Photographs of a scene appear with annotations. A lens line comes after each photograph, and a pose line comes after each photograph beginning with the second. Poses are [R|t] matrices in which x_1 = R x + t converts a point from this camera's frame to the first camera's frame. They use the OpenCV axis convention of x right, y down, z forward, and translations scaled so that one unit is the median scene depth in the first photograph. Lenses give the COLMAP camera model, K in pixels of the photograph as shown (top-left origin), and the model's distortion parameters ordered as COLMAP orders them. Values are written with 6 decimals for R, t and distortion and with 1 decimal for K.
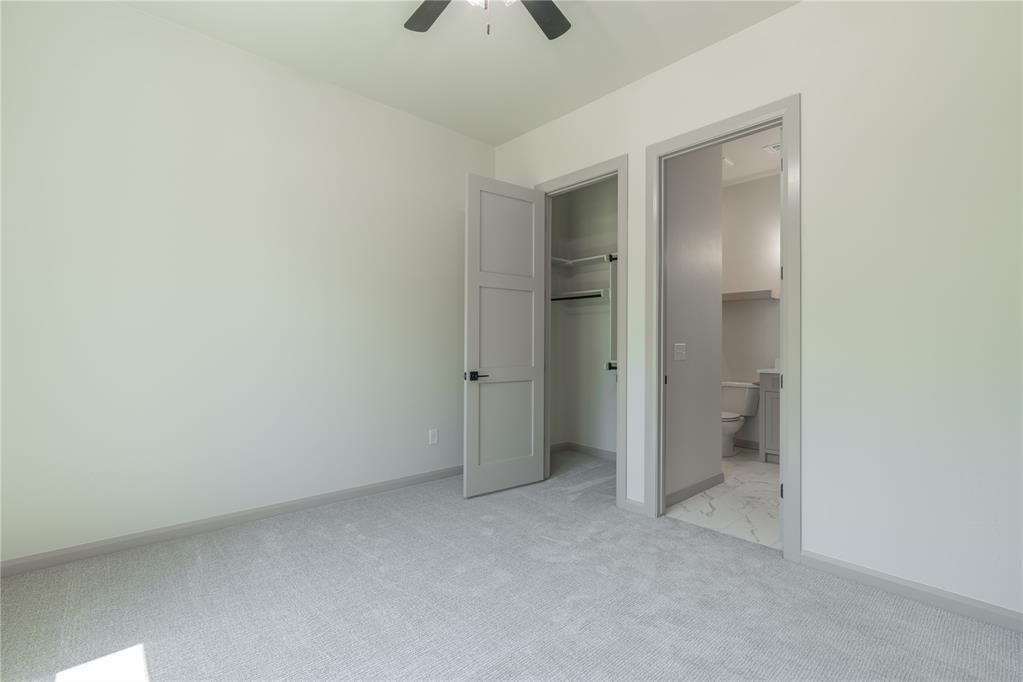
lens RADIAL K [[459.2, 0, 511.5], [0, 459.2, 341.0], [0, 0, 1]] dist [0.000153, -0.000127]
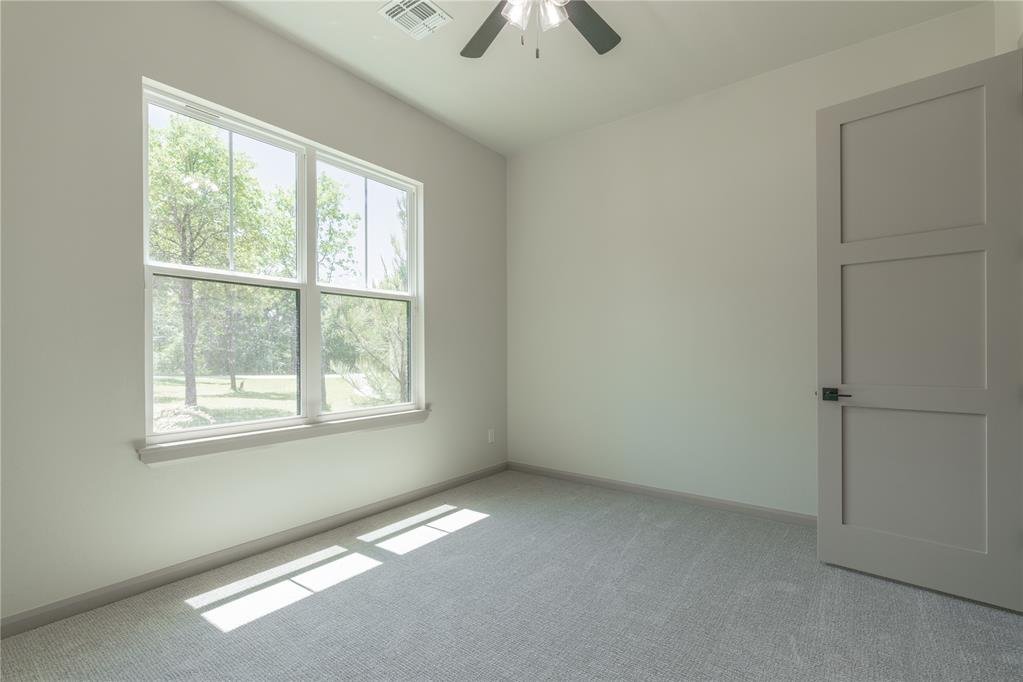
lens RADIAL K [[470.3, 0, 515.9], [0, 470.3, 350.9], [0, 0, 1]] dist [0.000924, 0.000168]
pose [[0.192687, -0.000300, -0.981260, 0.530817], [0.009554, 0.999953, 0.001571, 0.003896], [0.981214, -0.009678, 0.192681, 0.385928]]
